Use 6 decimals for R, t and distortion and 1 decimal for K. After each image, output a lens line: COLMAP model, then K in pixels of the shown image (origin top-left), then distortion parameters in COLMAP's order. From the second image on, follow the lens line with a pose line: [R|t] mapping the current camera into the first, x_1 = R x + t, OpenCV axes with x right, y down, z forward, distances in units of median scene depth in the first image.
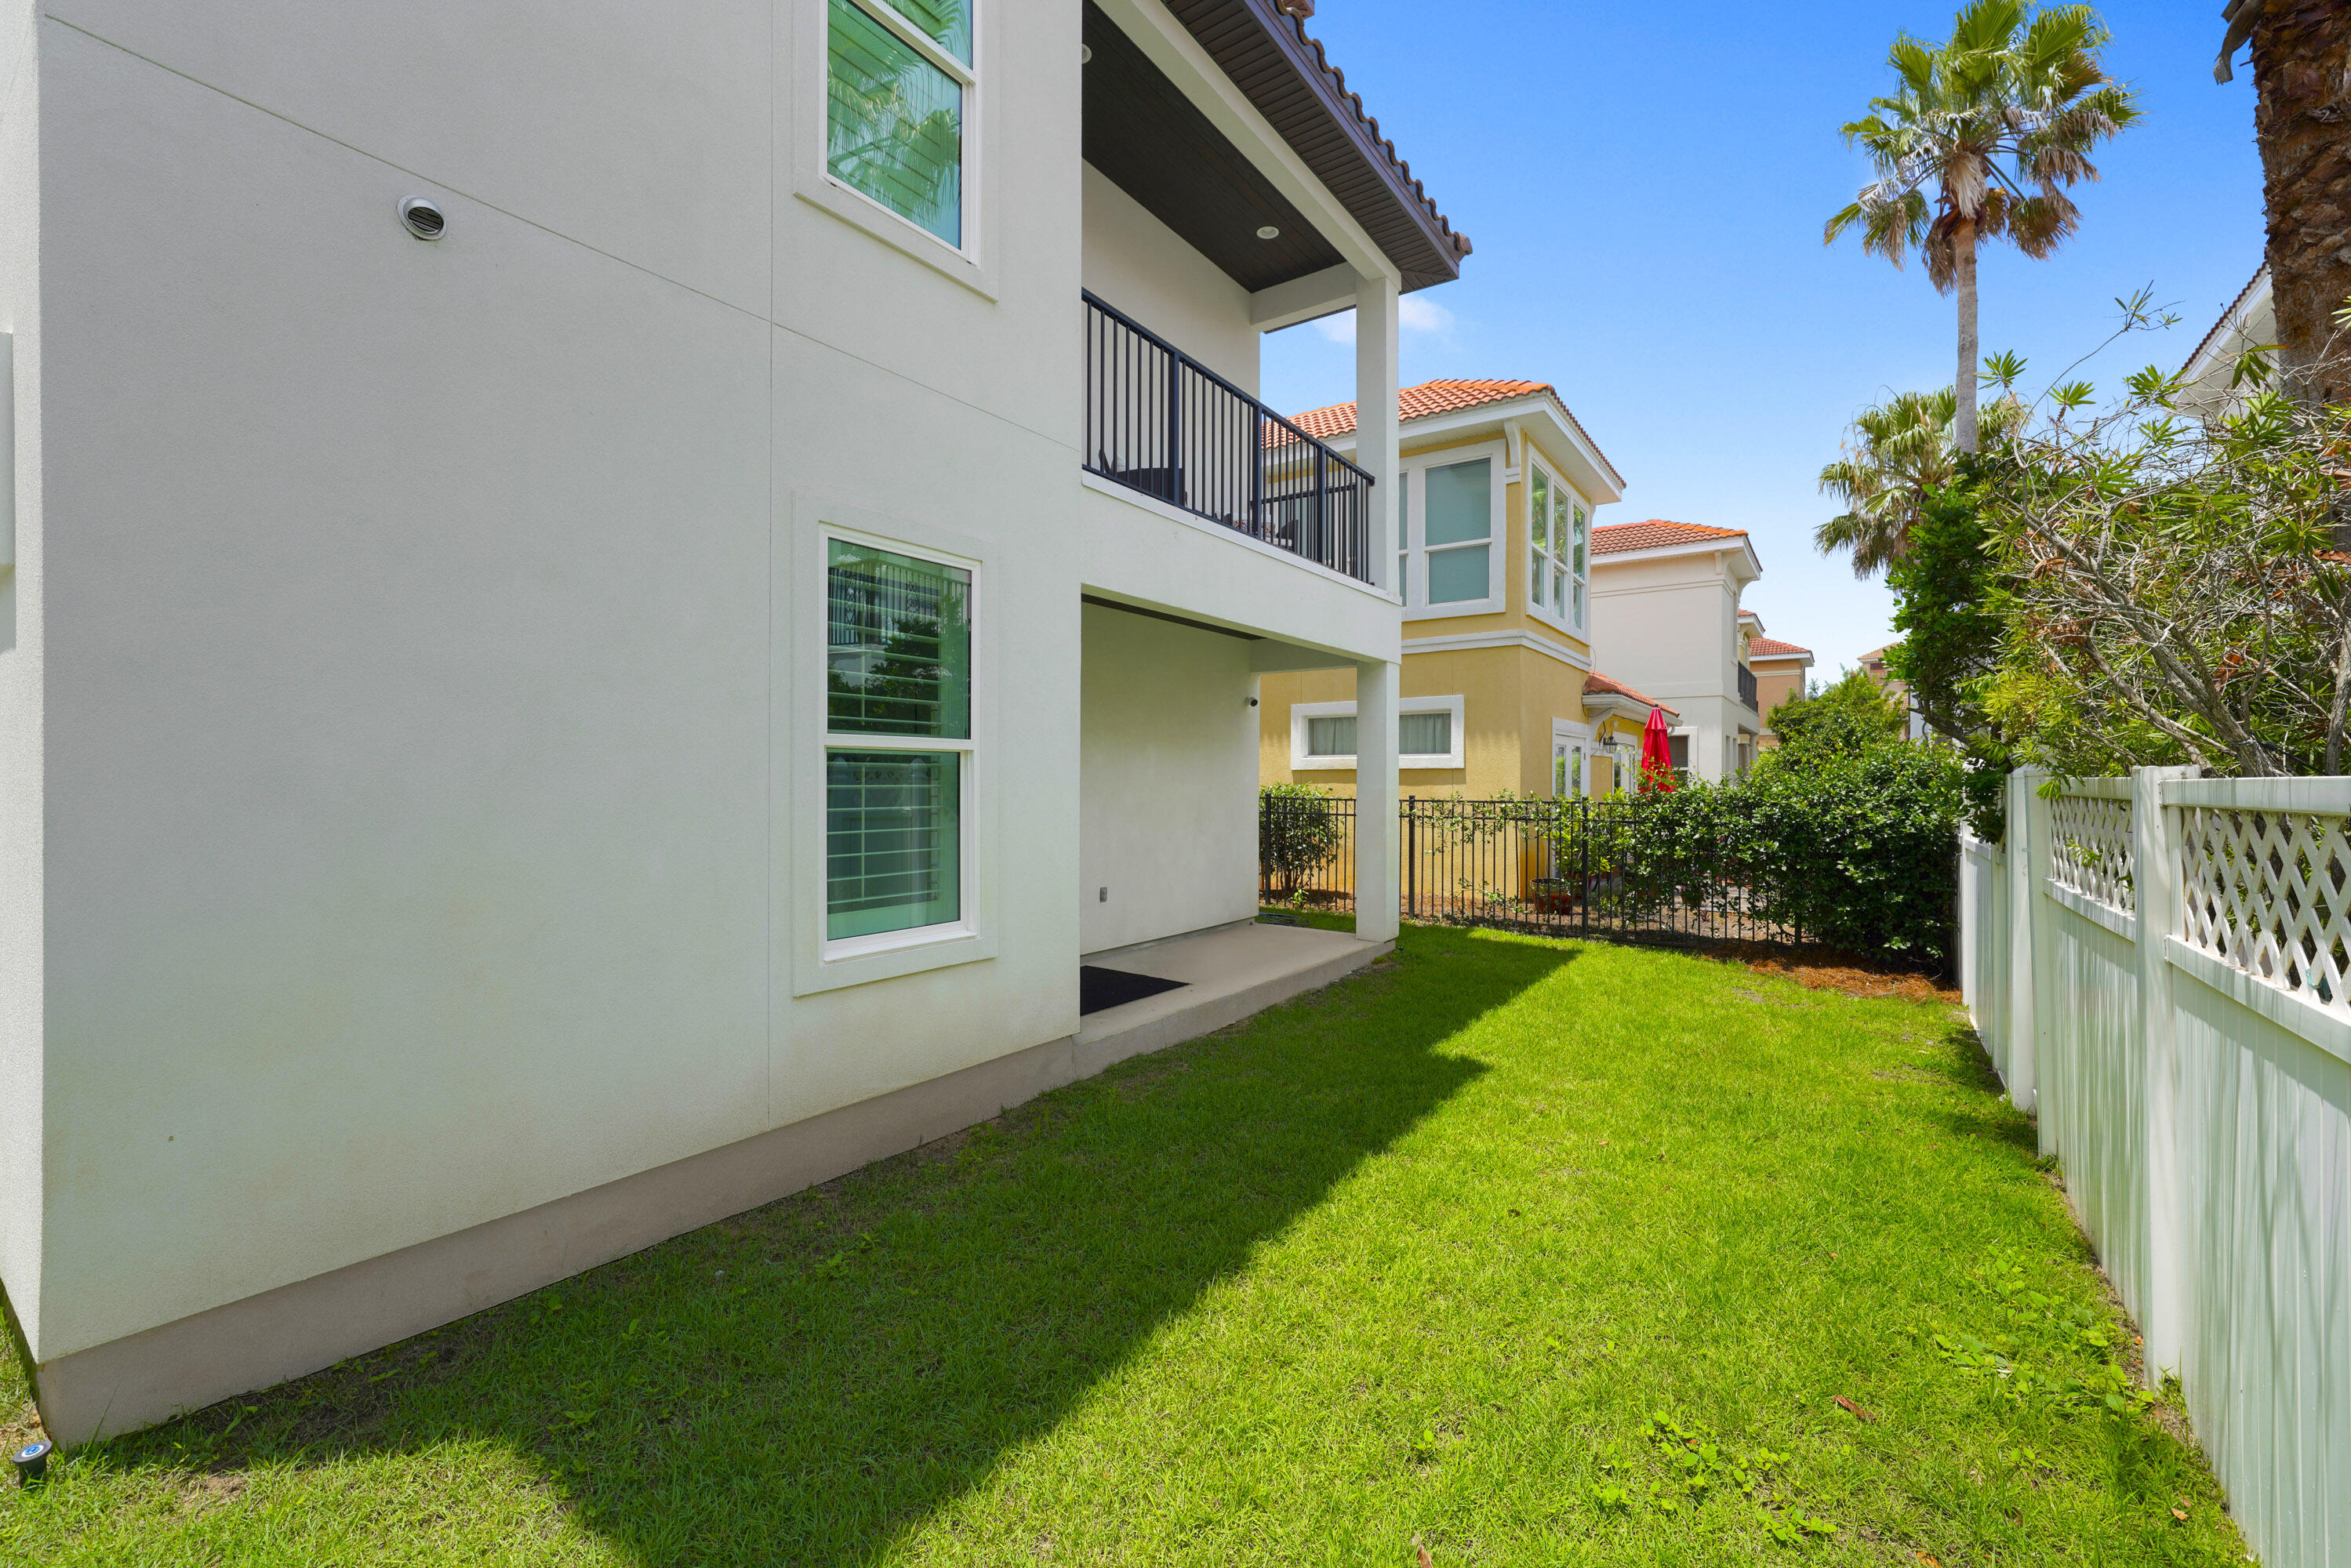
lens RADIAL K [[974.1, 0, 1175.5], [0, 974.1, 784.0], [0, 0, 1]] dist [0.000242, 0.000004]
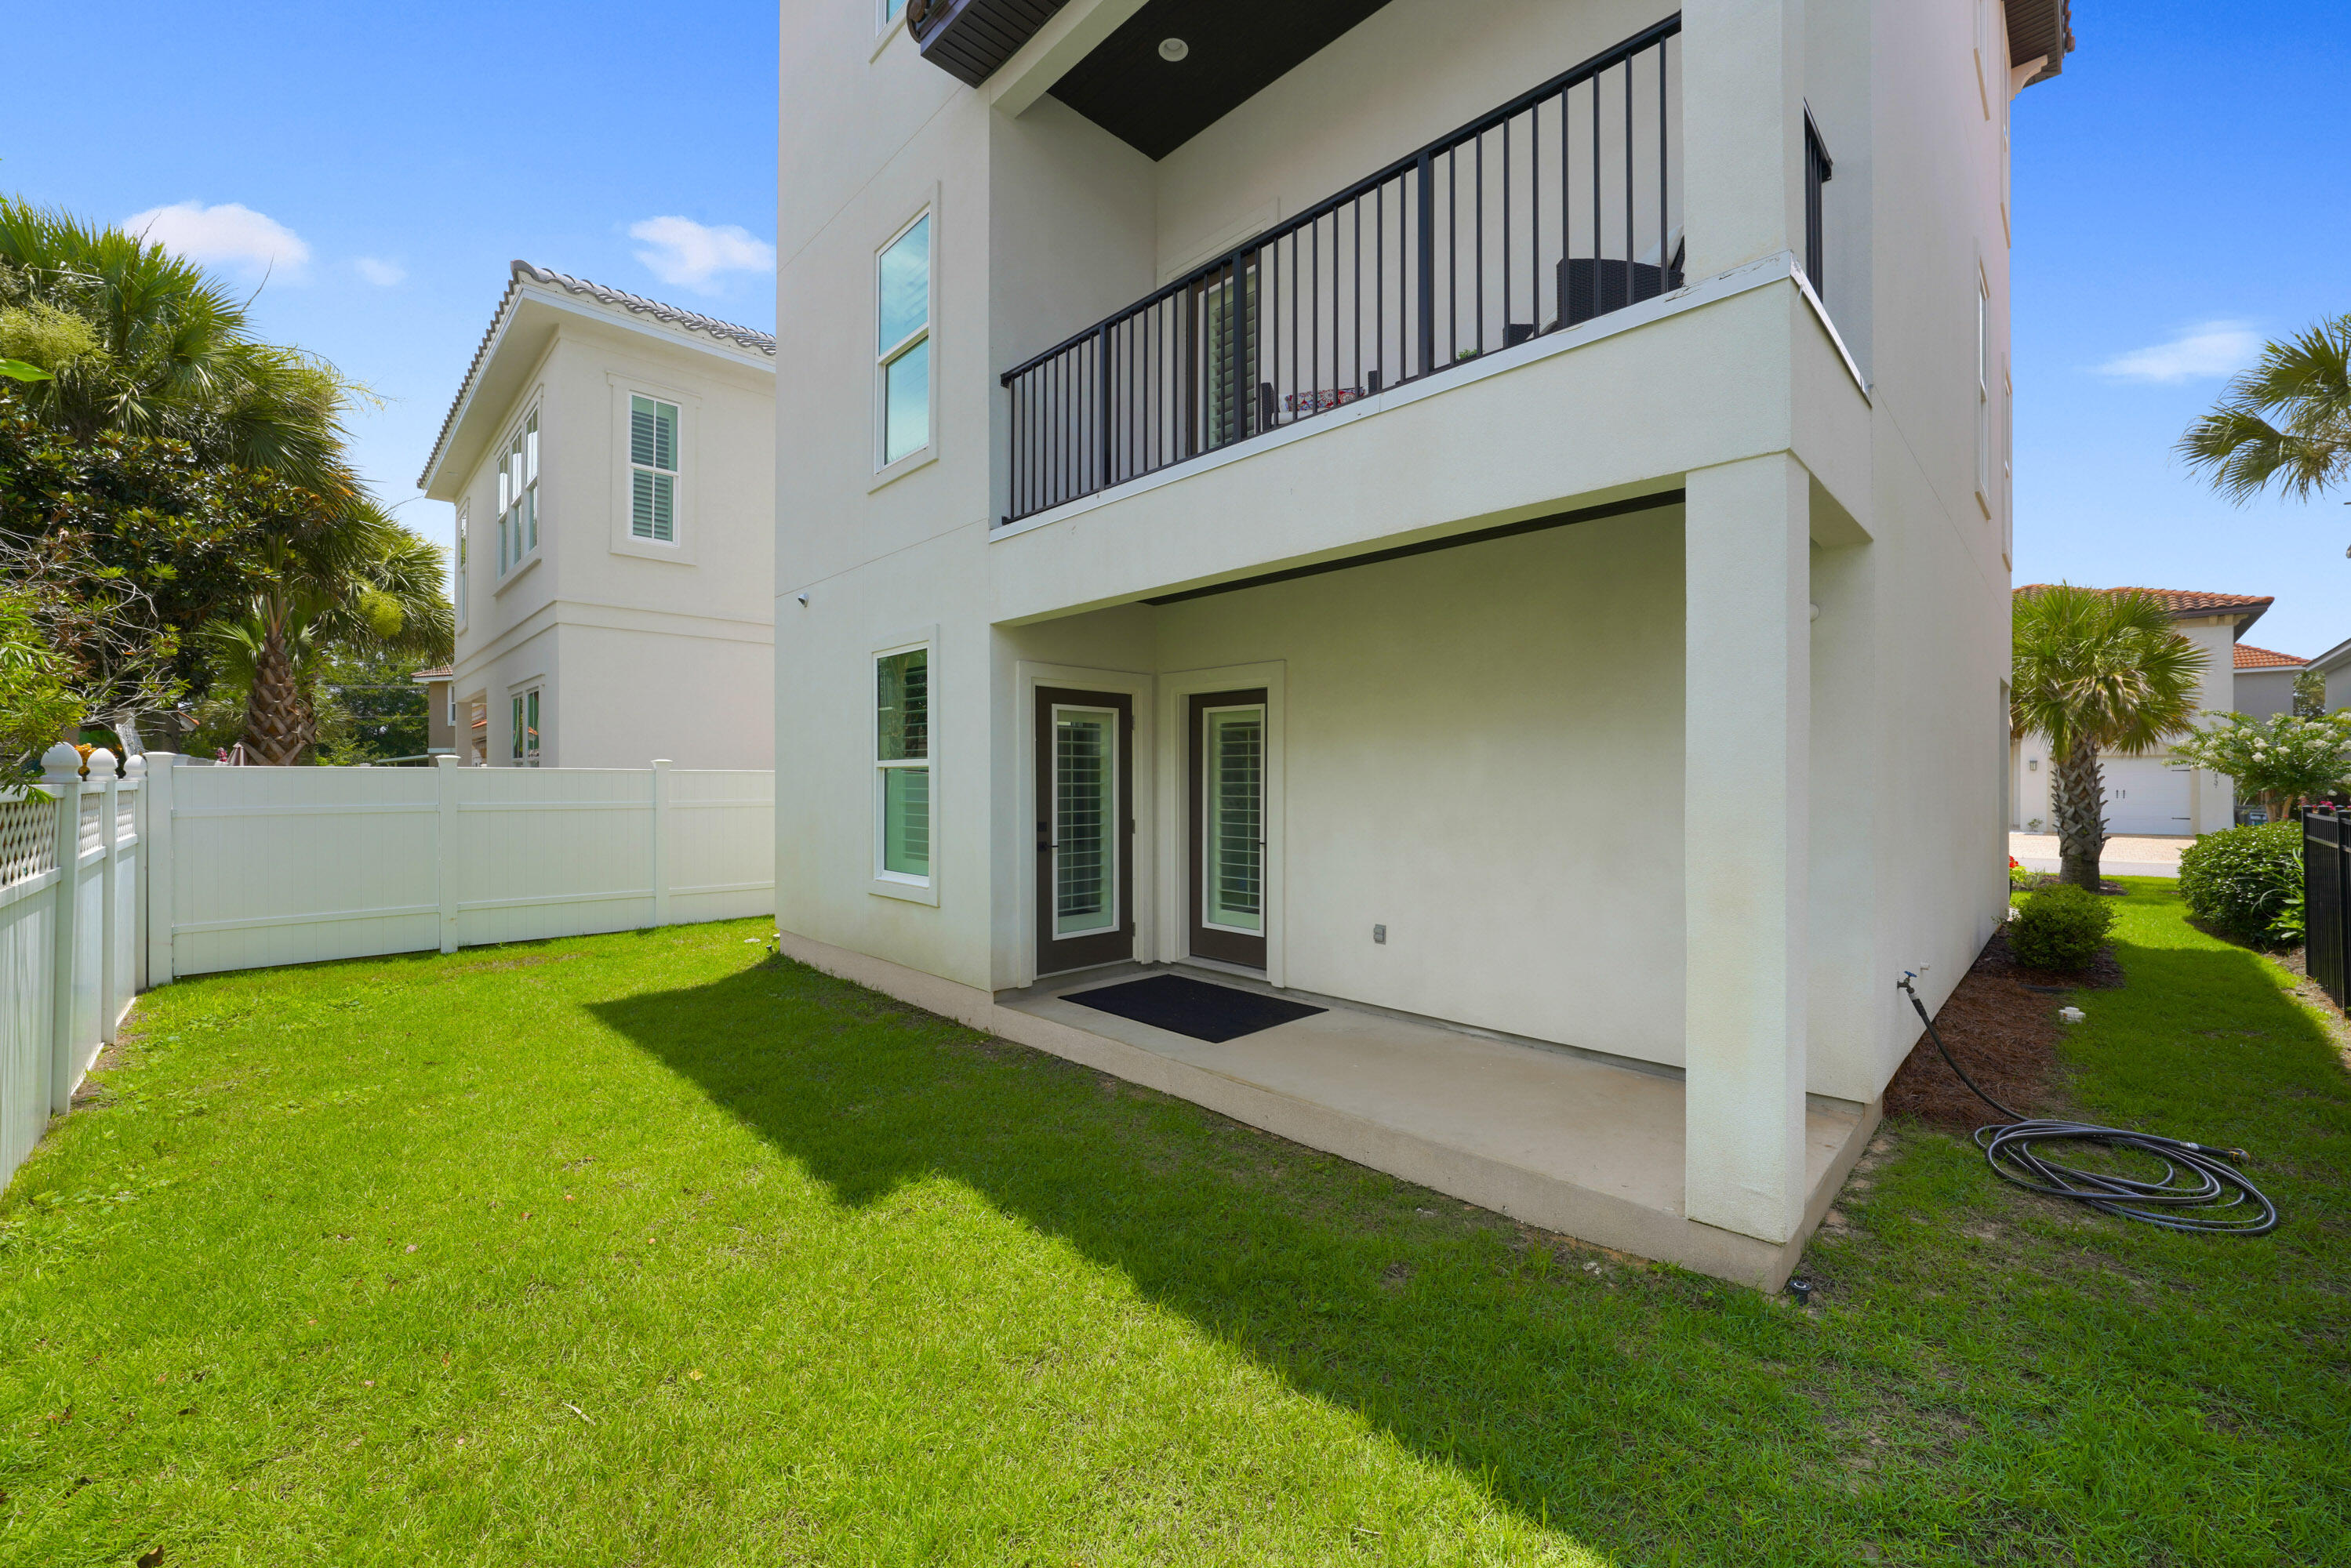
lens RADIAL K [[932.3, 0, 1175.5], [0, 932.3, 784.0], [0, 0, 1]] dist [-0.021520, 0.005291]
pose [[-0.186395, -0.002381, -0.982472, 0.824156], [-0.005854, 0.999982, -0.001313, -0.003644], [0.982457, 0.005506, -0.186406, 1.187808]]
